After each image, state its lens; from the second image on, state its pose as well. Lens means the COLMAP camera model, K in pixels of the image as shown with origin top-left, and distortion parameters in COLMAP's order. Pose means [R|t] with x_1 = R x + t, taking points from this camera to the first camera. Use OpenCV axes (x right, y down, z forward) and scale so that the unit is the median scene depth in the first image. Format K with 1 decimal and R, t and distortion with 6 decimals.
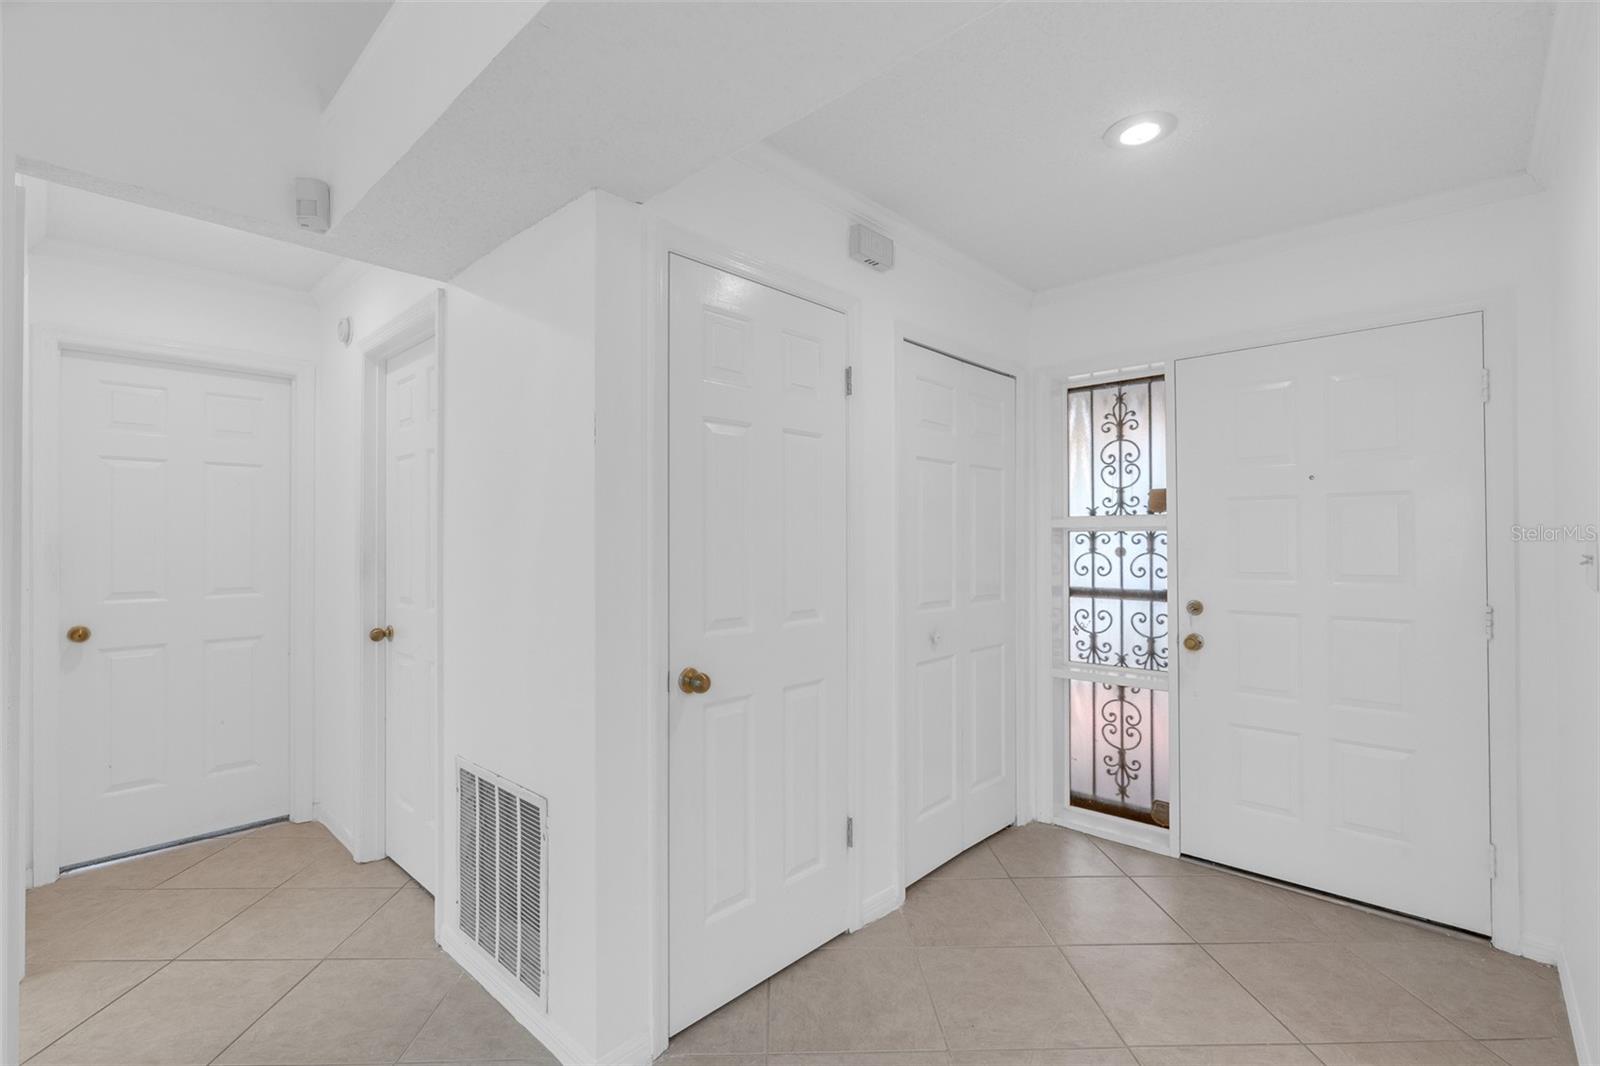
lens RADIAL K [[717.1, 0, 797.6], [0, 717.1, 534.9], [0, 0, 1]] dist [-0.011300, 0.004629]
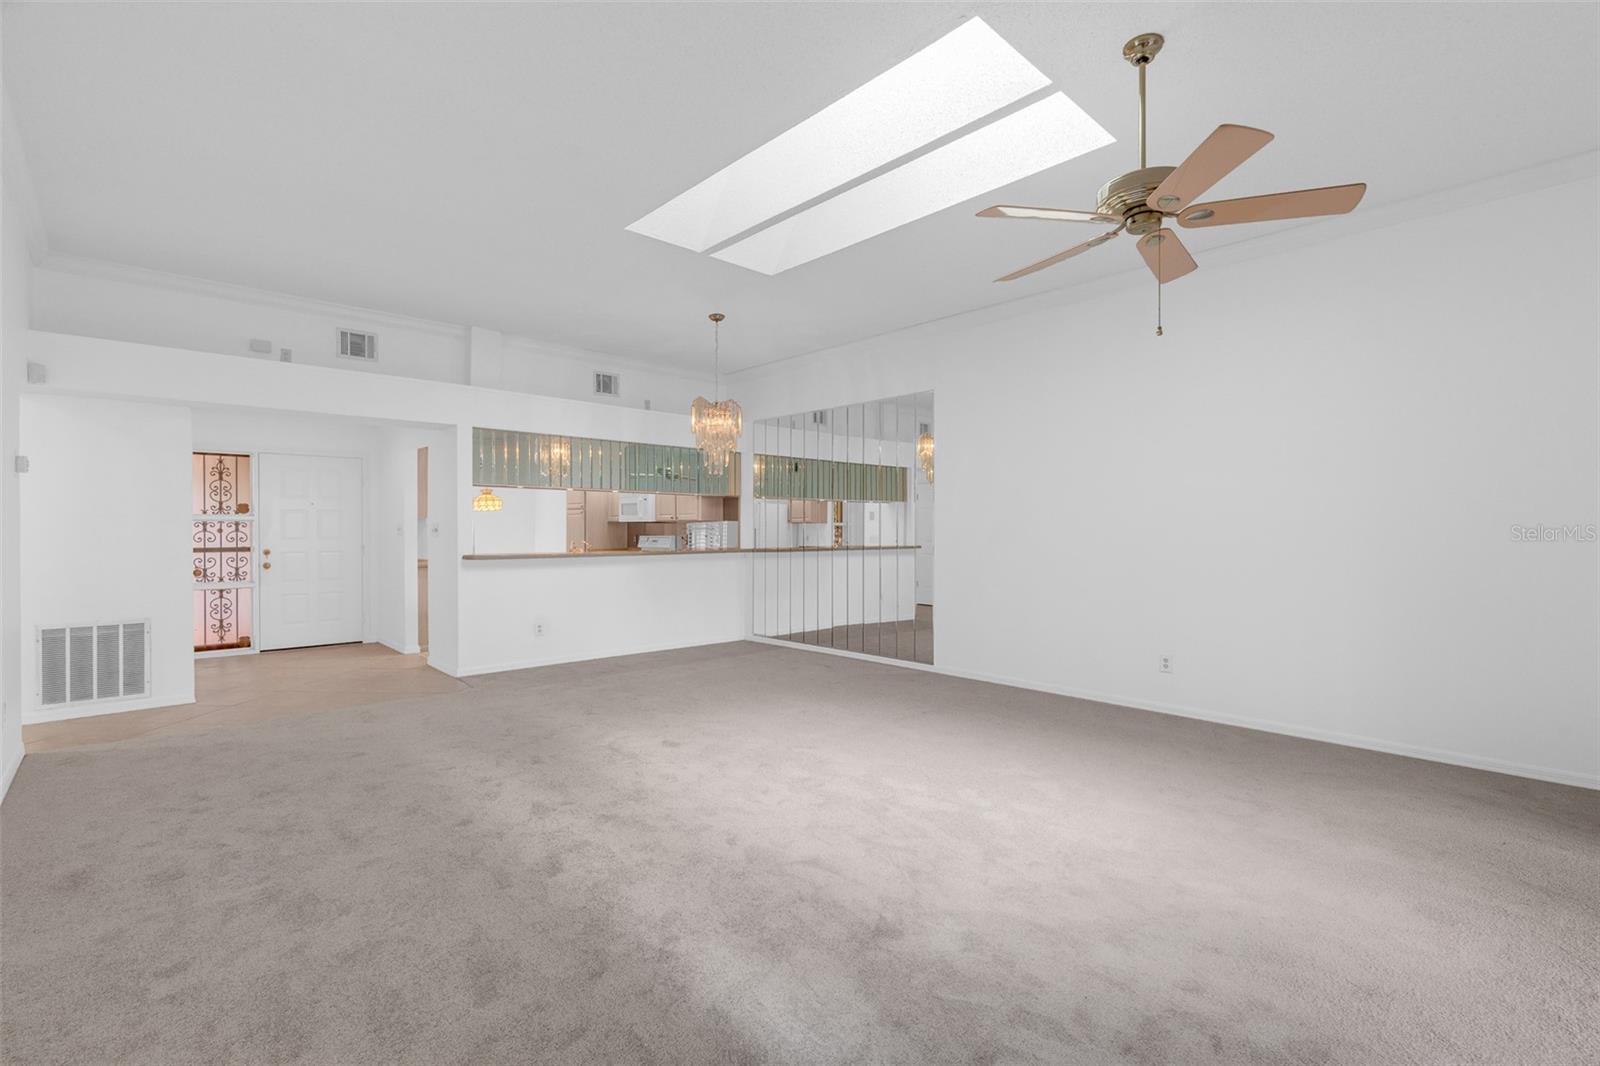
lens RADIAL K [[717.1, 0, 797.2], [0, 717.1, 533.2], [0, 0, 1]] dist [-0.011300, 0.004629]
pose [[0.067257, -0.003295, 0.997730, -1.629342], [-0.008433, 0.999957, 0.003871, 0.008133], [-0.997700, -0.008675, 0.067226, -0.925317]]
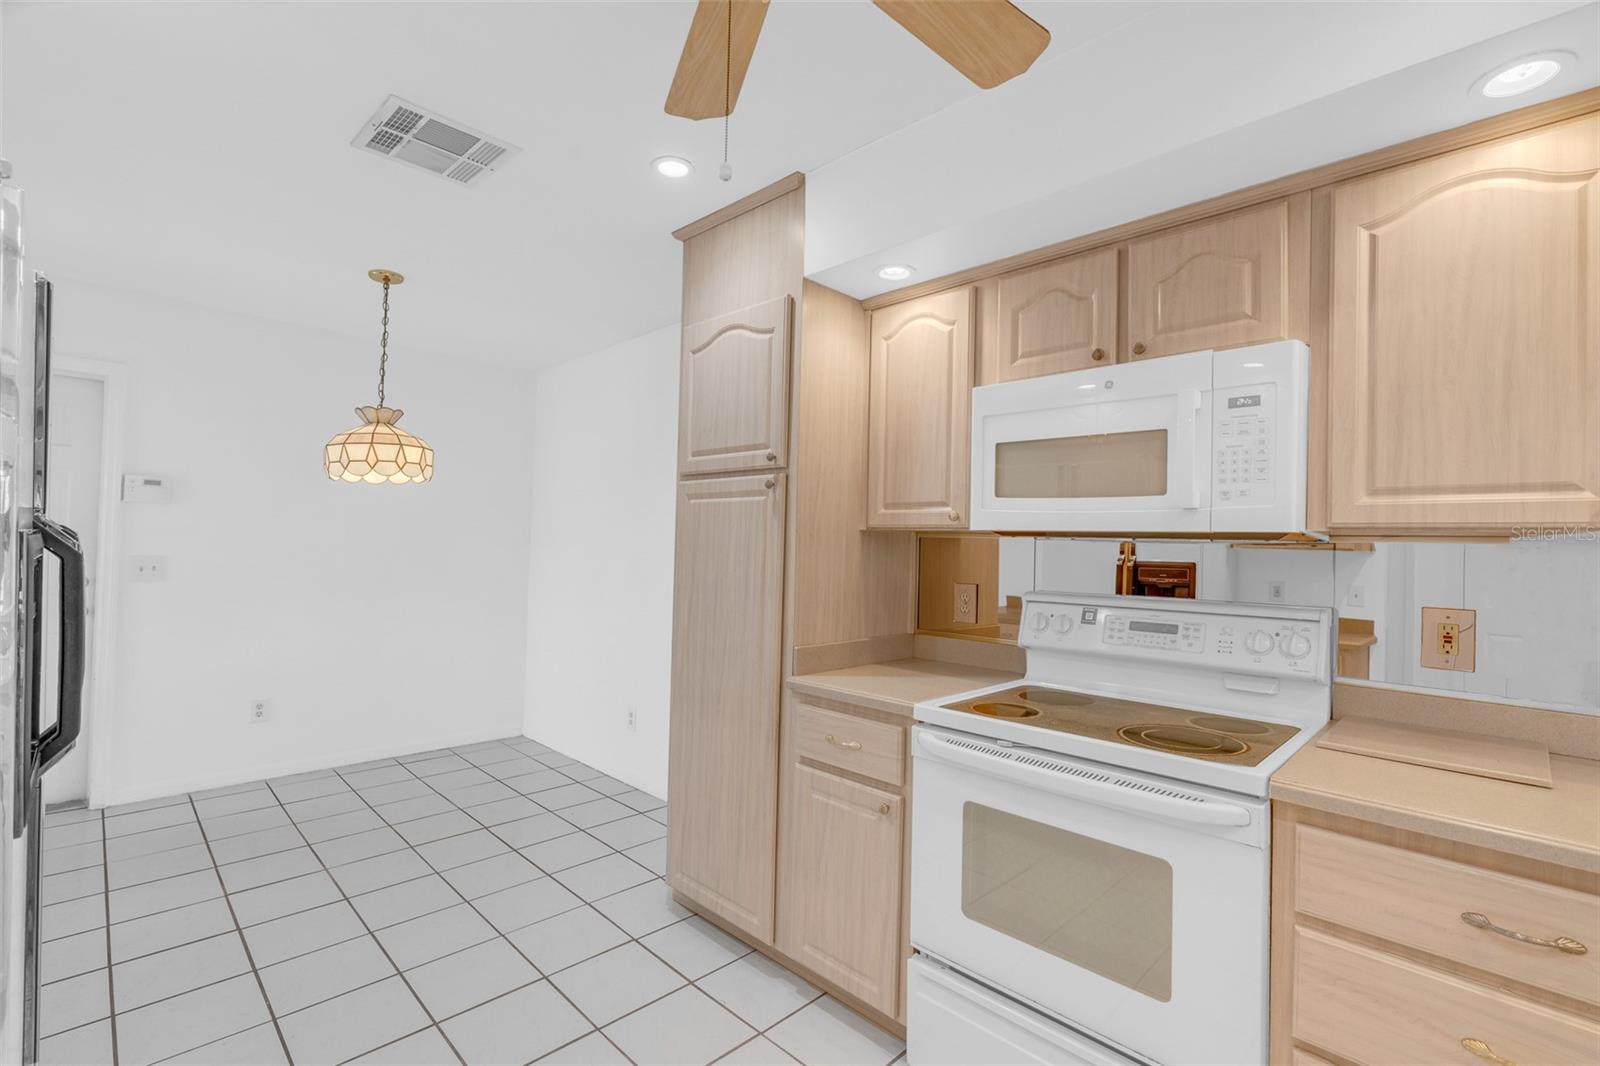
lens RADIAL K [[717.1, 0, 796.9], [0, 717.1, 532.6], [0, 0, 1]] dist [-0.011300, 0.004629]
pose [[0.032699, 0.019594, 0.999273, 0.606429], [-0.031934, 0.999318, -0.018550, -0.002357], [-0.998955, -0.031304, 0.033302, 0.119316]]
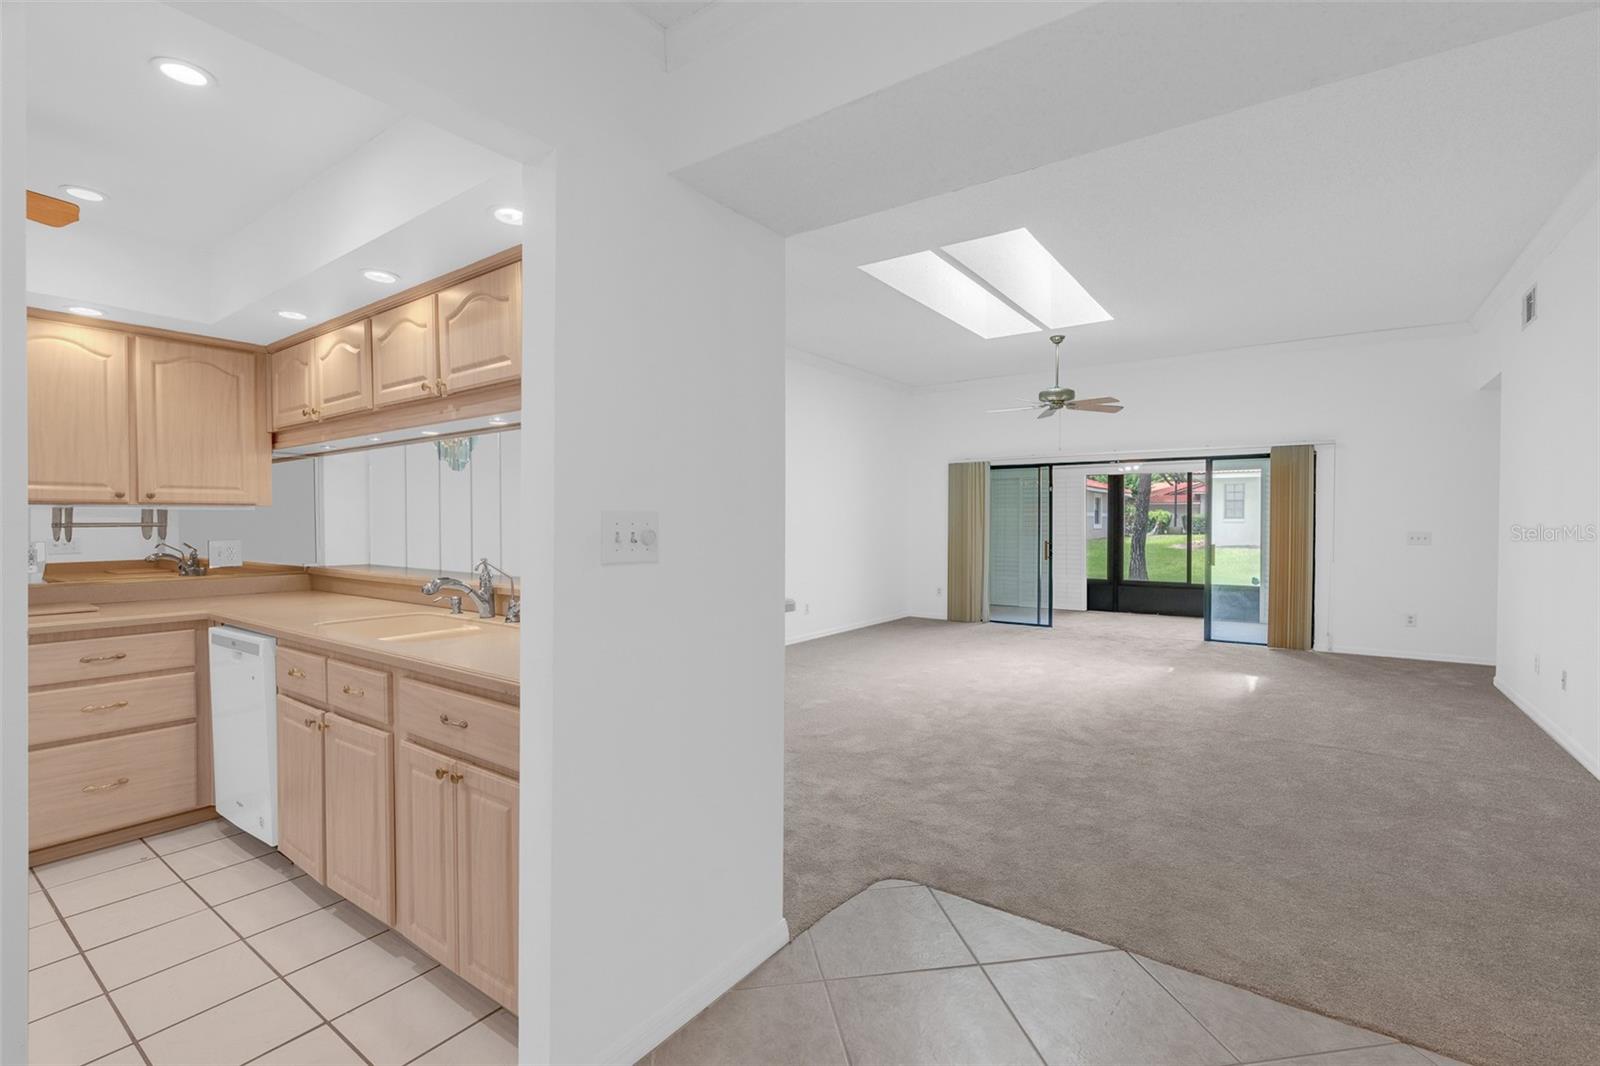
lens RADIAL K [[717.1, 0, 799.3], [0, 717.1, 533.8], [0, 0, 1]] dist [-0.011300, 0.004629]
pose [[-0.991769, -0.001406, -0.128035, 0.231254], [-0.002951, 0.999925, 0.011879, 0.001849], [0.128008, 0.012159, -0.991699, 0.739228]]
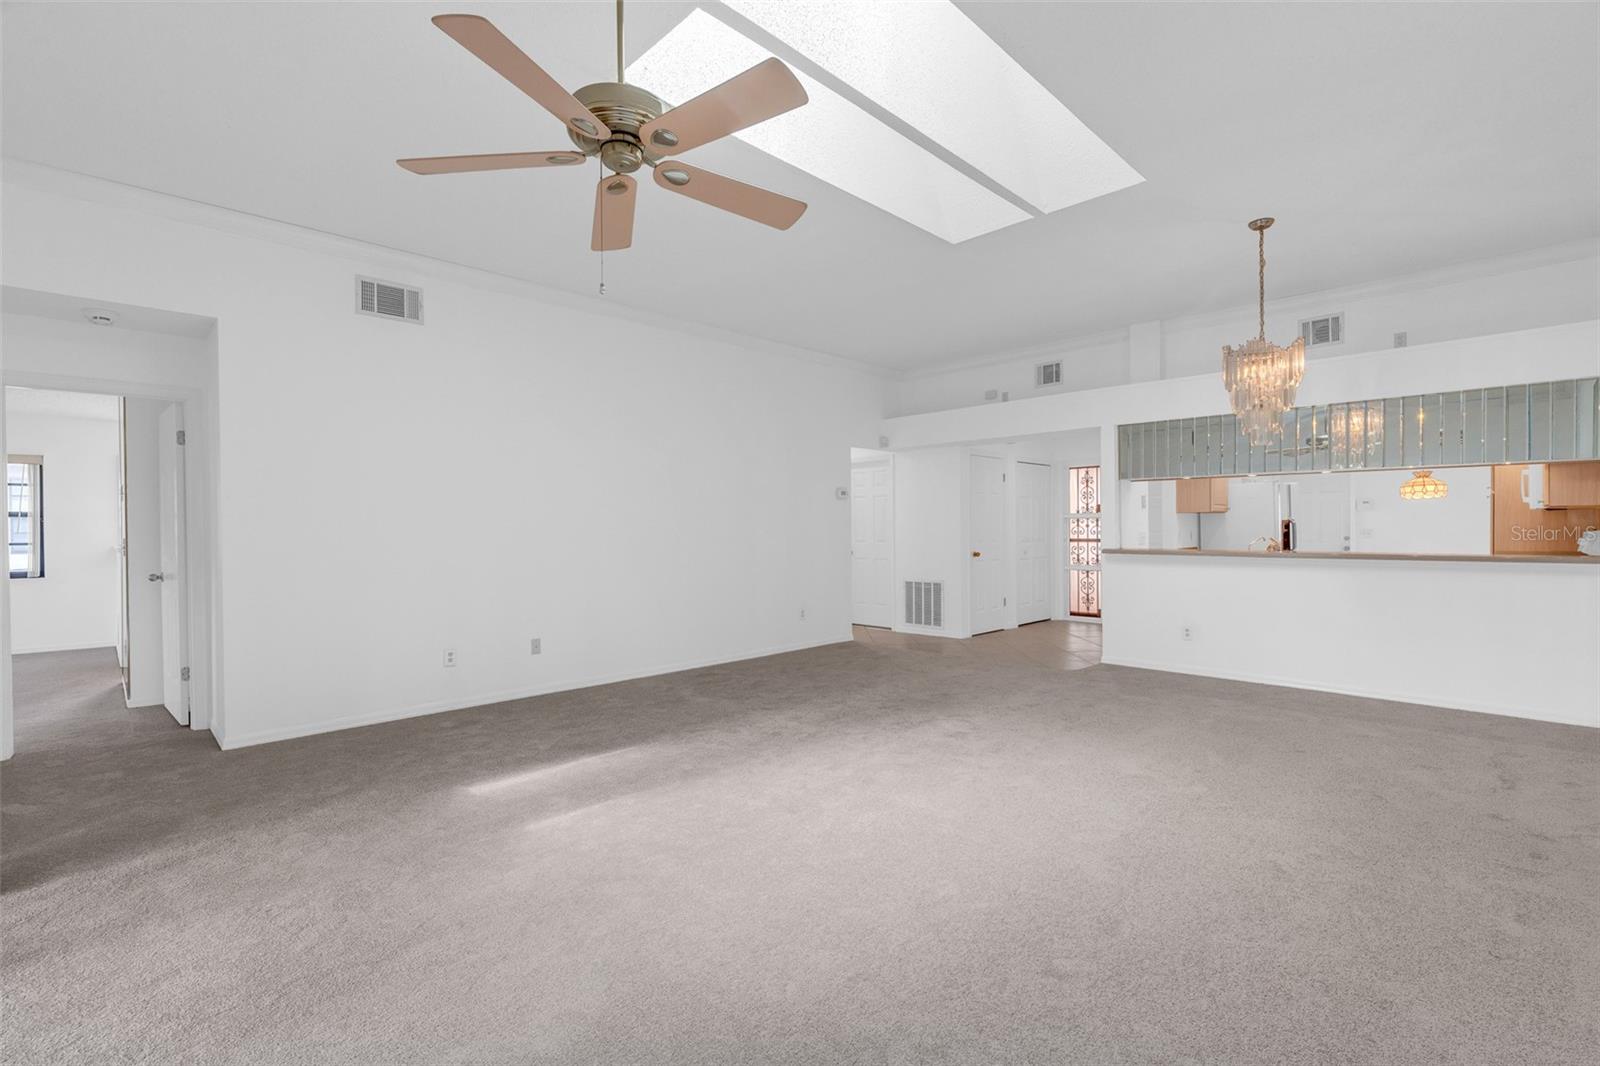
lens RADIAL K [[717.1, 0, 796.8], [0, 717.1, 530.3], [0, 0, 1]] dist [-0.011300, 0.004629]
pose [[0.999252, -0.004869, -0.038367, -0.607912], [0.005348, 0.999909, 0.012382, 0.000193], [0.038303, -0.012578, 0.999187, -1.929000]]
